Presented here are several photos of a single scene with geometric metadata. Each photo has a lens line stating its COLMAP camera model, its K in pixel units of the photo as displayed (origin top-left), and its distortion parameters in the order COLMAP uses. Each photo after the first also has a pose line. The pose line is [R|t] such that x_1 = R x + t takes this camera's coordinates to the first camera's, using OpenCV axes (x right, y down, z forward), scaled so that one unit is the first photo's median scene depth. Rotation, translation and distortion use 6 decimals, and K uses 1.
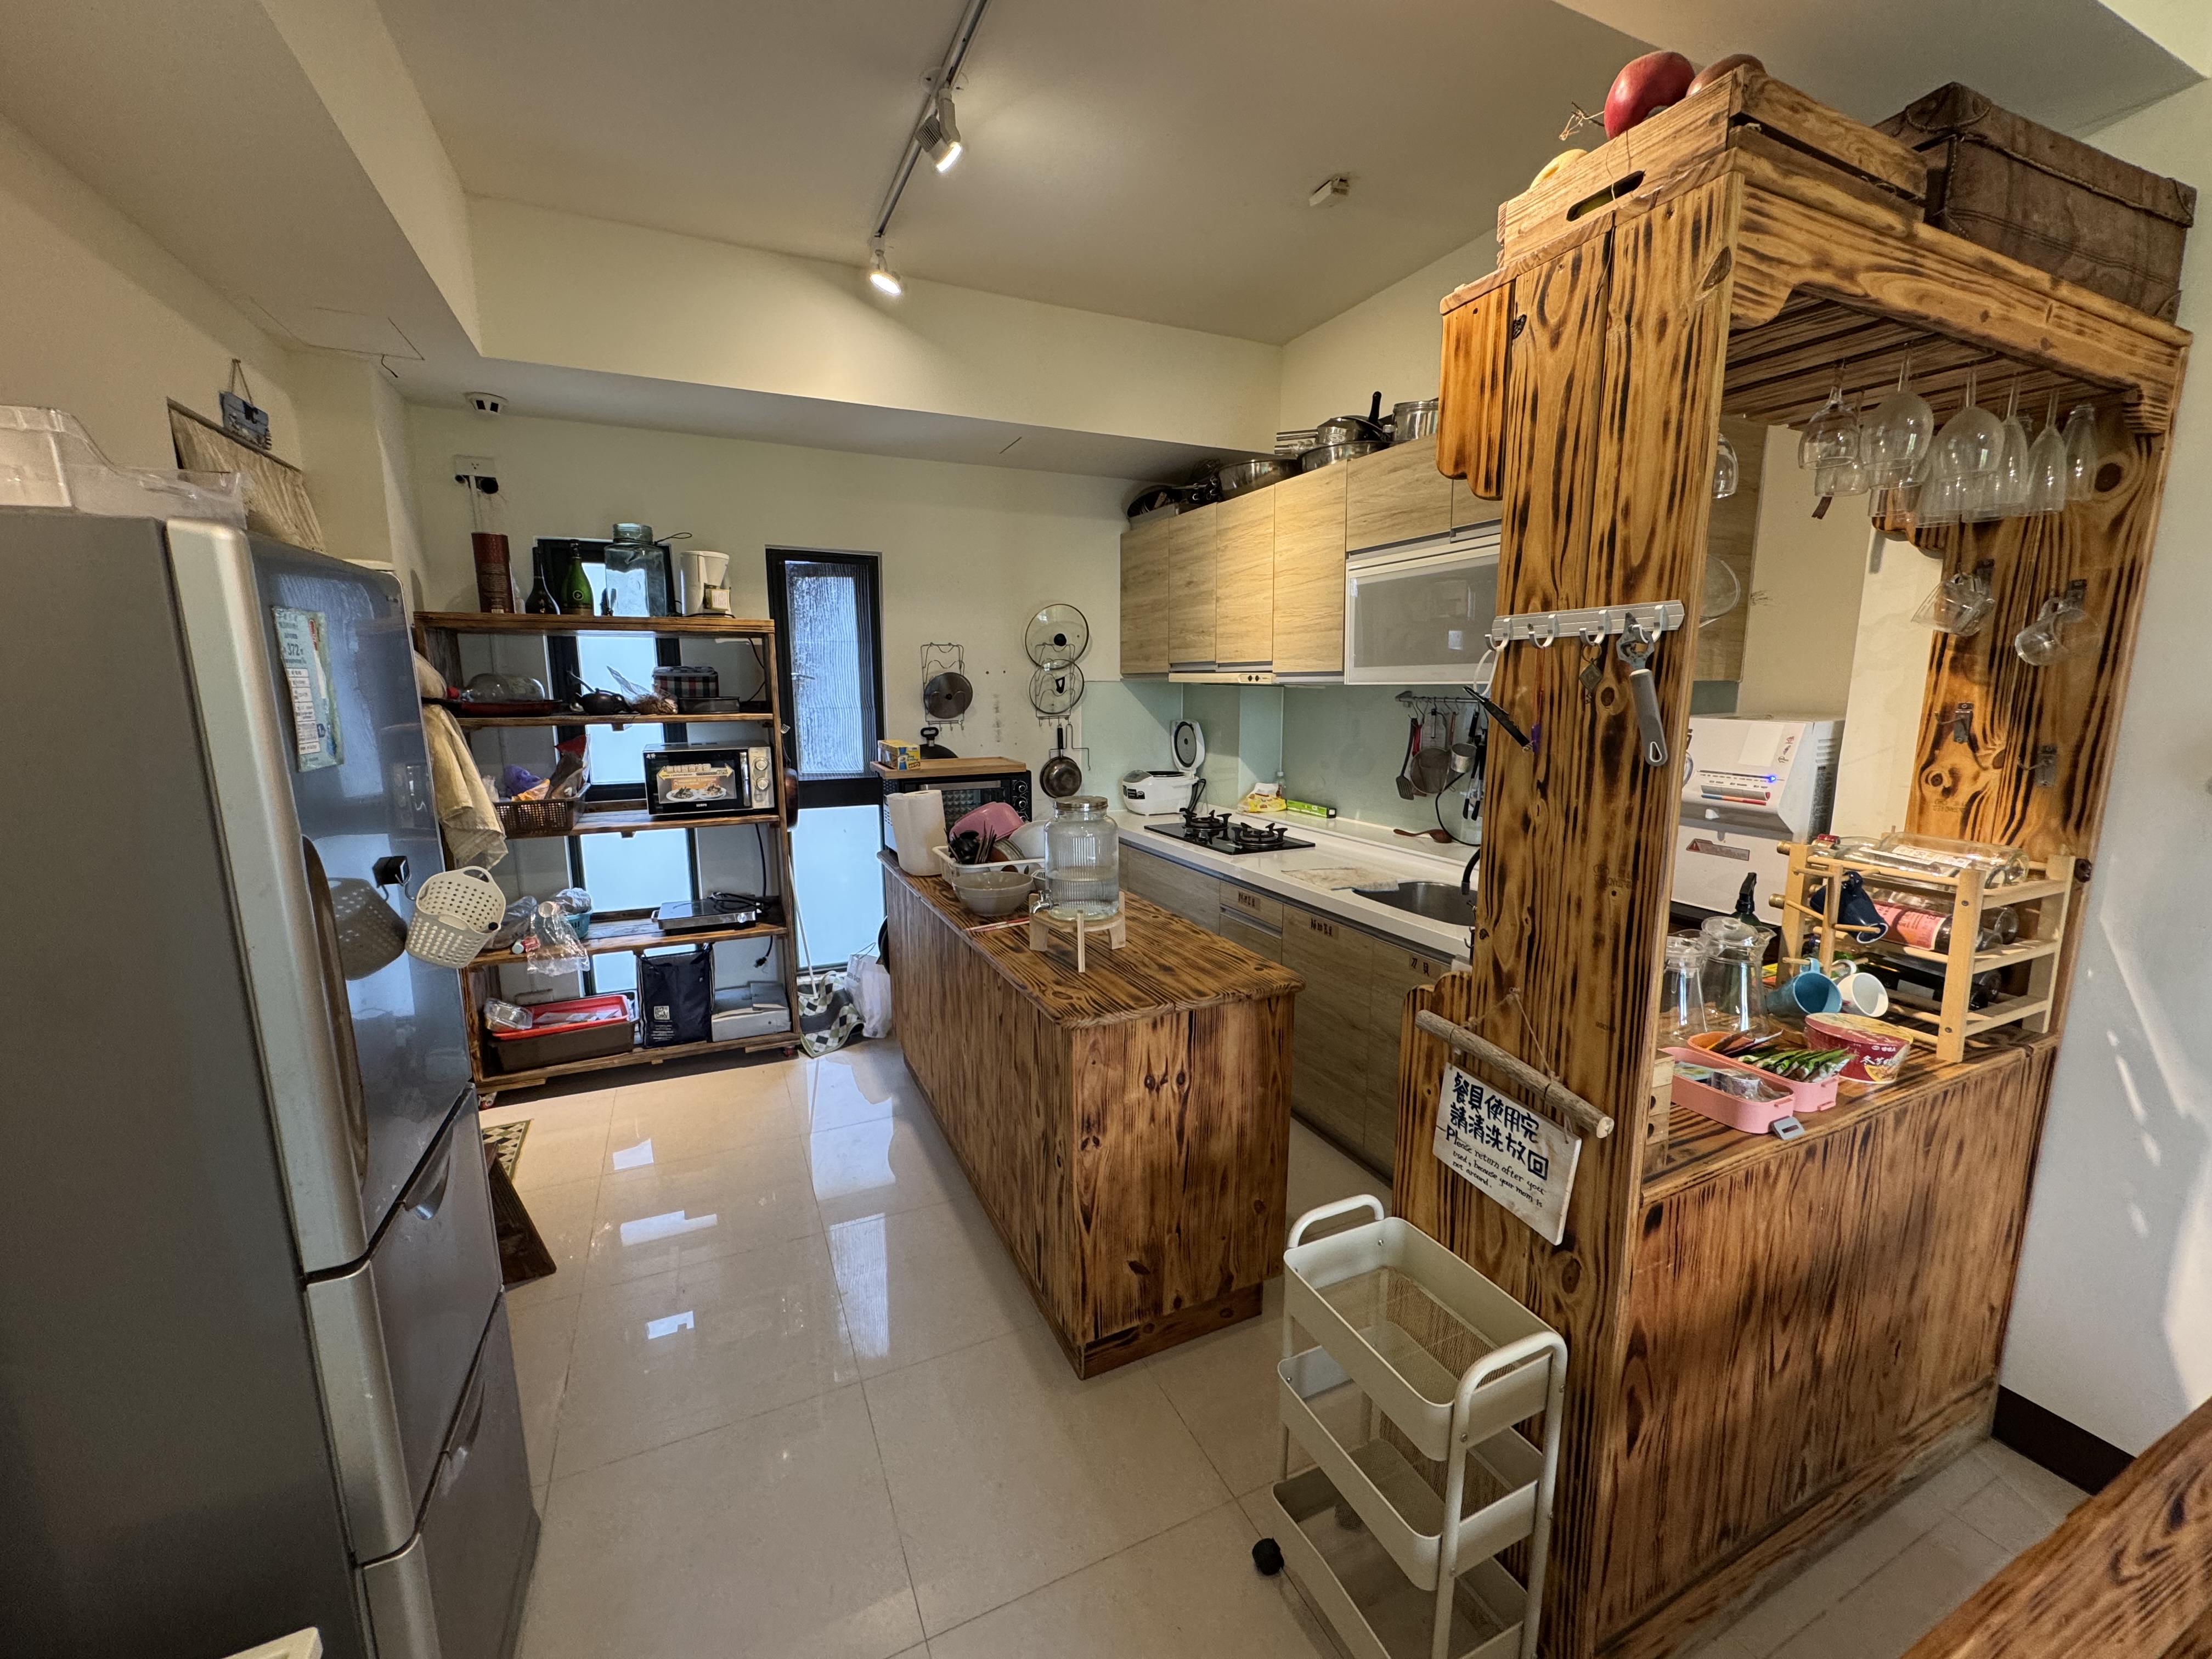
lens RADIAL K [[886.0, 0, 1114.3], [0, 886.0, 827.9], [0, 0, 1]] dist [0.000176, 0.000230]
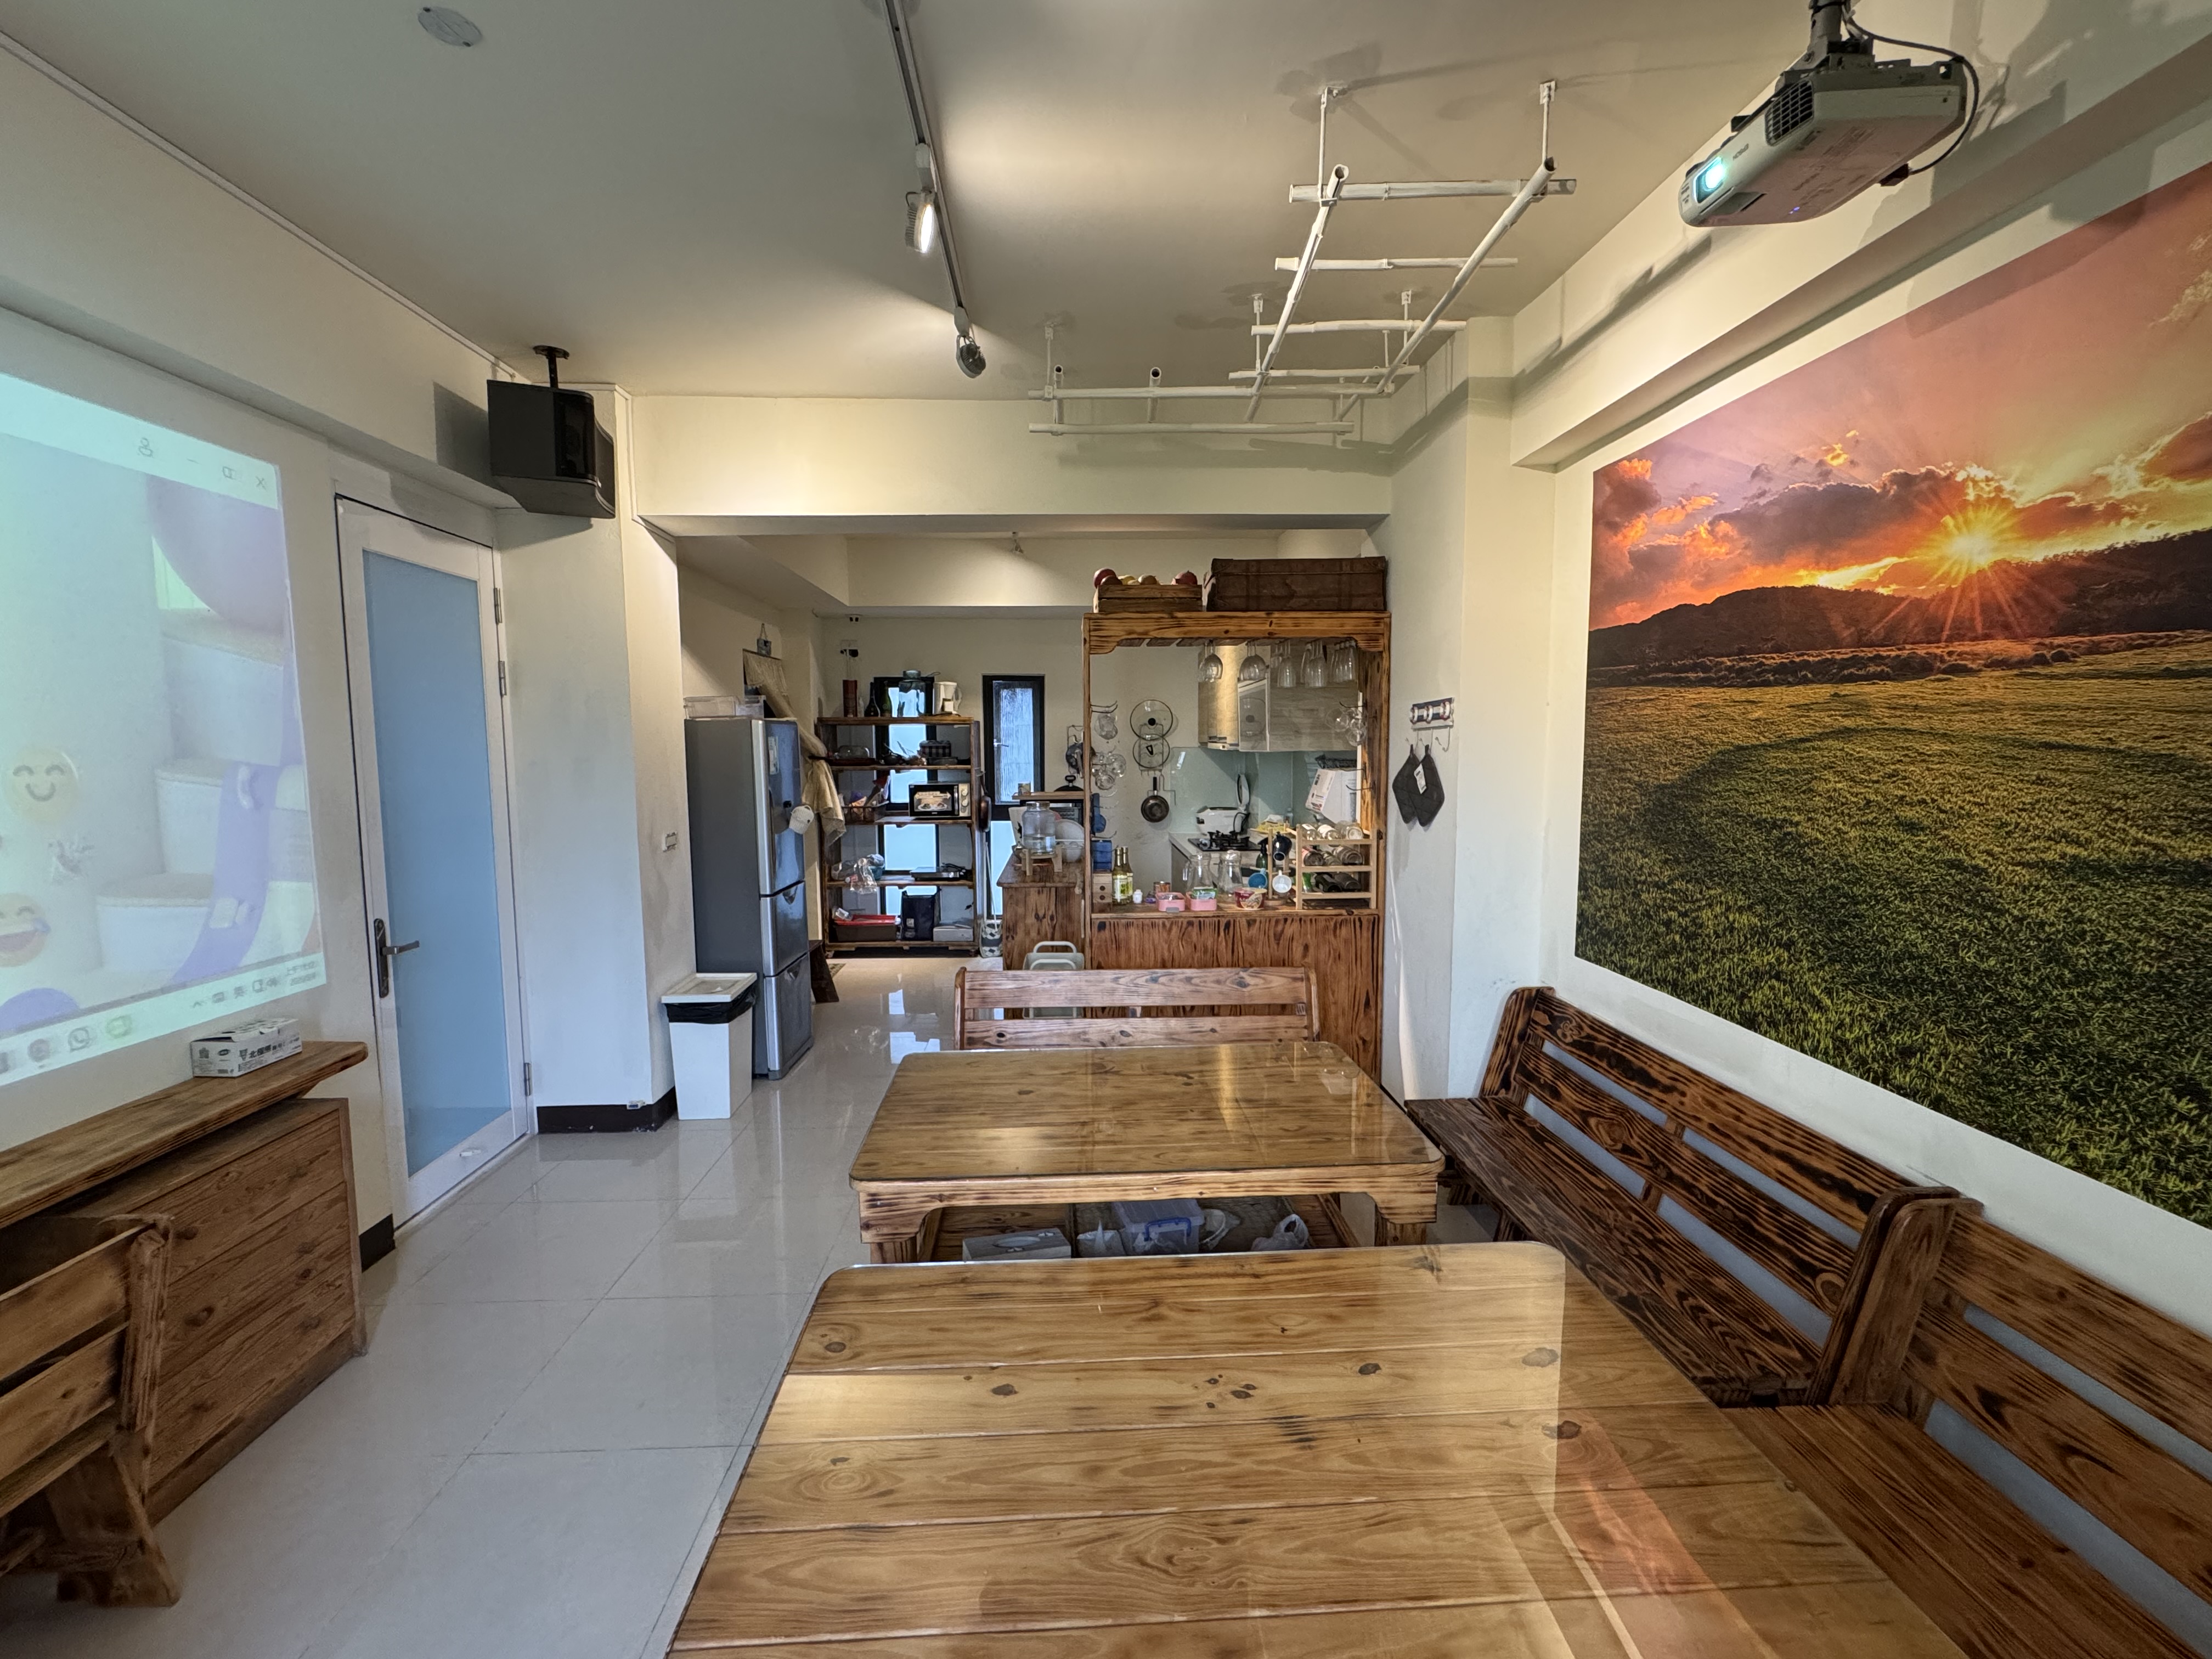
lens RADIAL K [[887.3, 0, 1101.6], [0, 887.3, 828.3], [0, 0, 1]] dist [-0.001615, -0.000092]
pose [[0.925901, 0.033934, -0.376240, 0.570829], [-0.058806, 0.996763, -0.054818, 0.087963], [0.373162, 0.072881, 0.924899, -0.612218]]
